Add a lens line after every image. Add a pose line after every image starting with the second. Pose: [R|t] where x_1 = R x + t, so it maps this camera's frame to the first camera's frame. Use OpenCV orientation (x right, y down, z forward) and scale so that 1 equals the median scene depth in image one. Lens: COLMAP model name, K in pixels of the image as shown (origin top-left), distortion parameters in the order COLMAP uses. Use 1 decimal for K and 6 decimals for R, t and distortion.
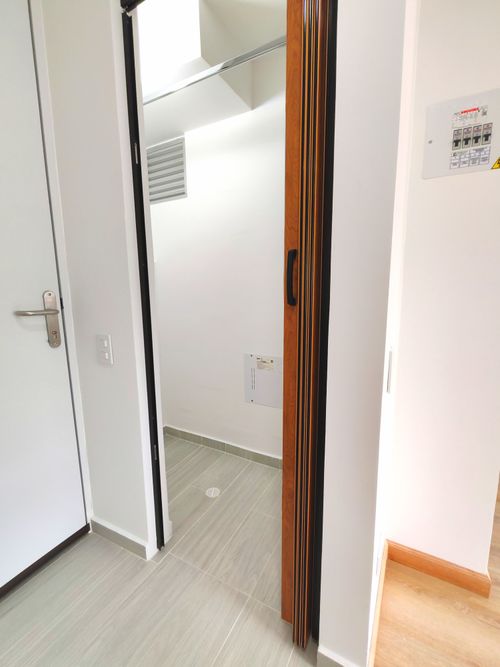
lens RADIAL K [[302.8, 0, 249.3], [0, 302.8, 335.7], [0, 0, 1]] dist [-0.004135, 0.001051]
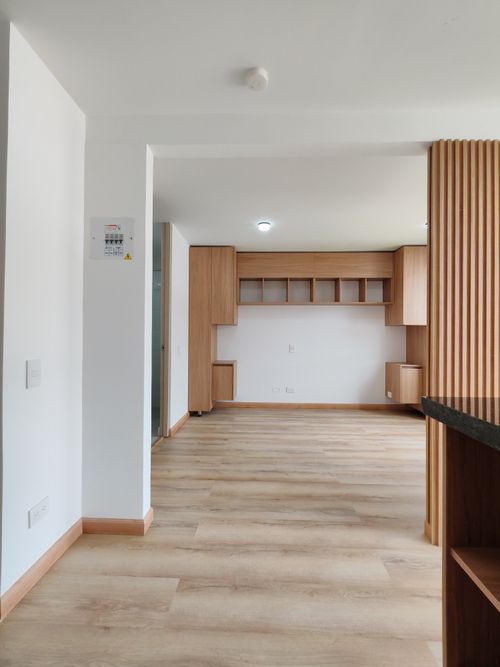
lens RADIAL K [[302.8, 0, 252.0], [0, 302.8, 335.7], [0, 0, 1]] dist [-0.004135, 0.001051]
pose [[0.890521, 0.016615, 0.454638, 0.654708], [0.062797, 0.985278, -0.159011, 0.206088], [-0.450587, 0.170153, 0.876367, -0.773334]]
